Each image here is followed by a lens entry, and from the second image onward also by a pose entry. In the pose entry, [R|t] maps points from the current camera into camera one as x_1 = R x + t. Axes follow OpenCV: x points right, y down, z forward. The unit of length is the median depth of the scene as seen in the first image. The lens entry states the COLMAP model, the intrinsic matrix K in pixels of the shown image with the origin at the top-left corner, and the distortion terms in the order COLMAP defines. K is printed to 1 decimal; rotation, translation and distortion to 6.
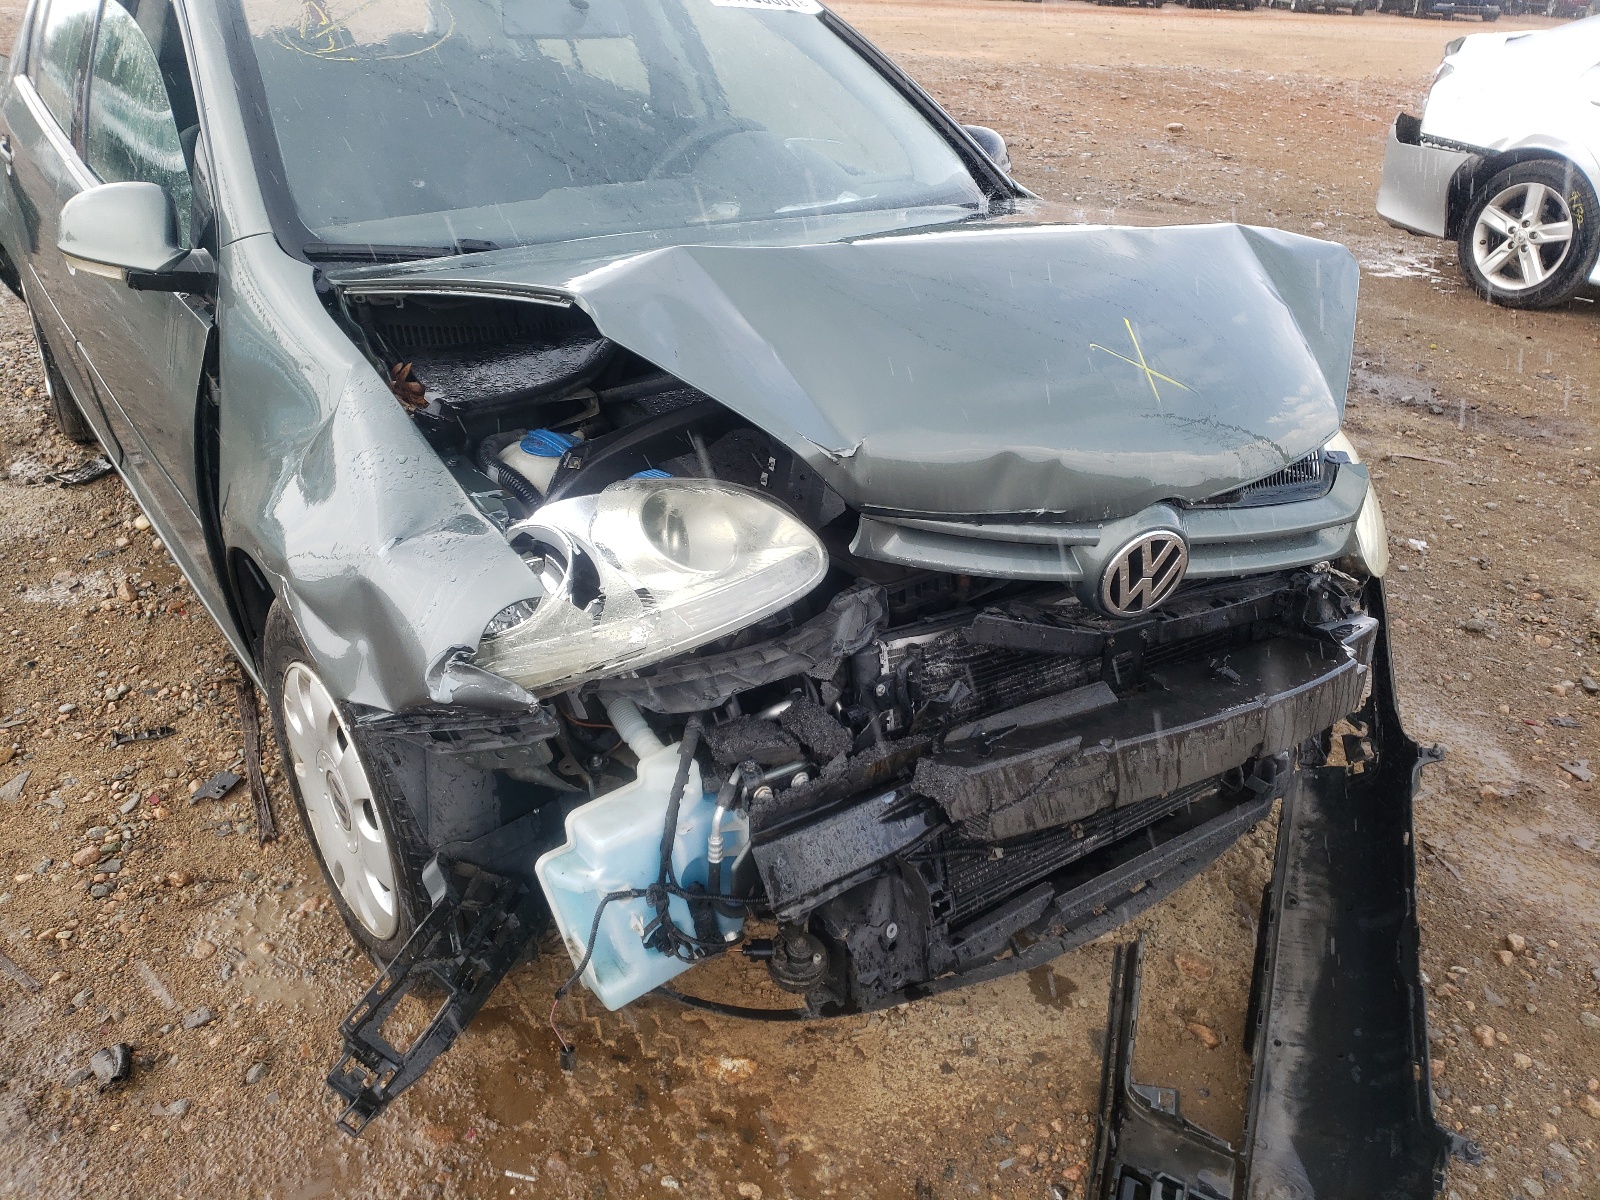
lens RADIAL K [[1245.4, 0, 799.2], [0, 1245.4, 562.9], [0, 0, 1]] dist [0.017690, 0.002430]
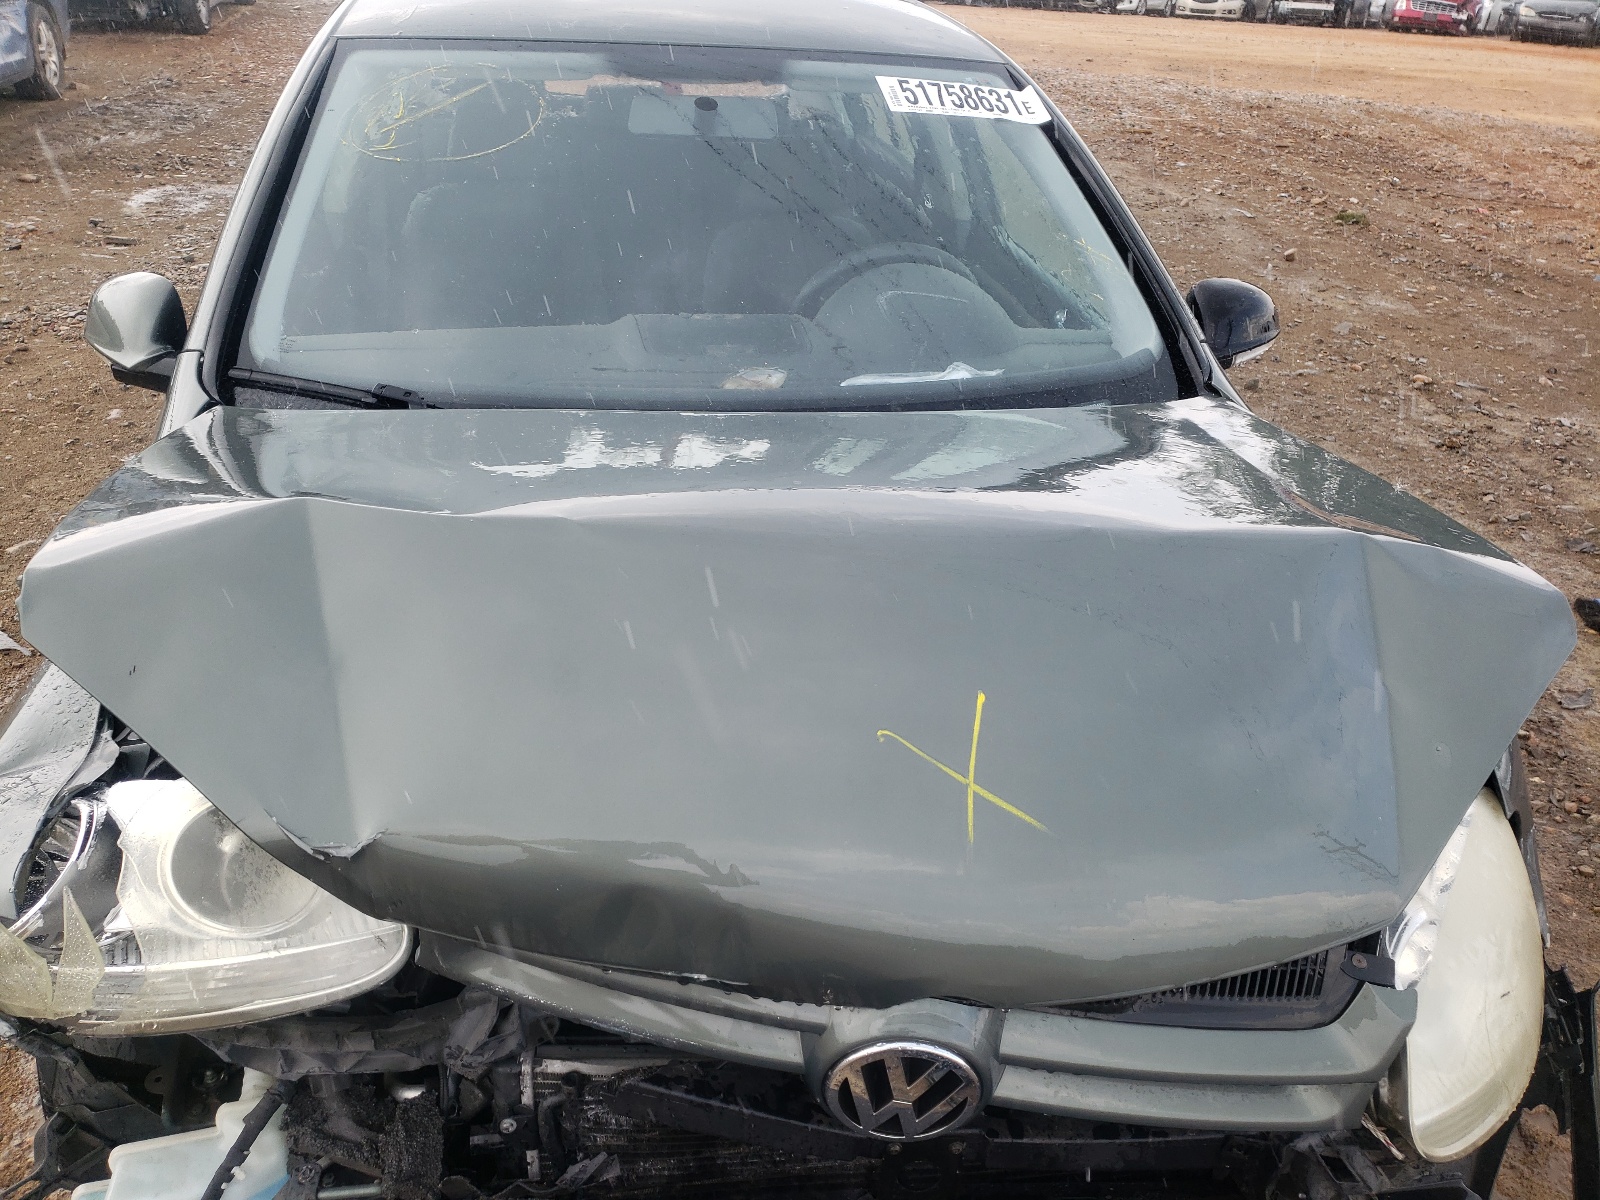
lens RADIAL K [[1245.4, 0, 799.2], [0, 1245.4, 562.9], [0, 0, 1]] dist [0.017690, 0.002430]
pose [[0.909473, 0.205149, -0.361625, 0.362050], [-0.211907, 0.977057, 0.021343, -0.233185], [0.357707, 0.057220, 0.932079, 0.327480]]
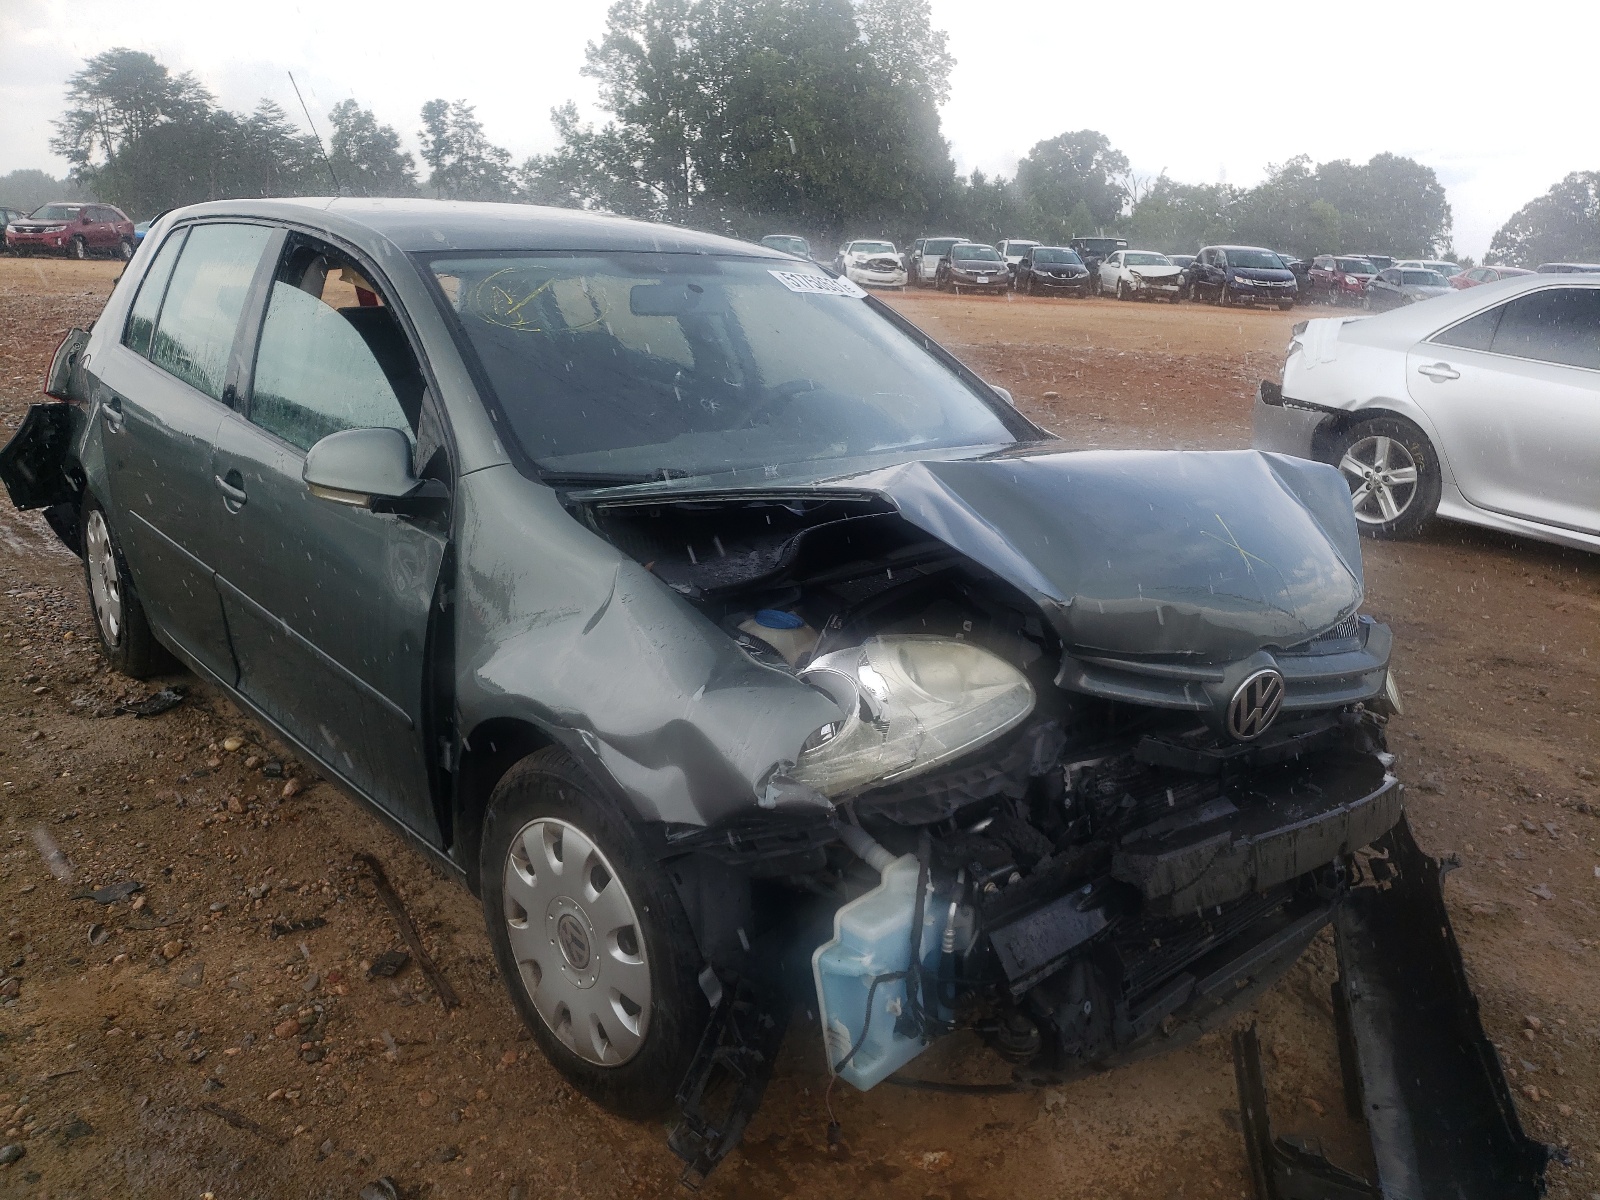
lens RADIAL K [[1245.7, 0, 800.0], [0, 1245.7, 600.0], [0, 0, 1]] dist [0.014296, 0.008170]
pose [[0.992723, -0.023035, 0.118194, -0.303148], [0.043556, 0.983765, -0.174097, 0.094653], [-0.112265, 0.177979, 0.977609, -0.201231]]
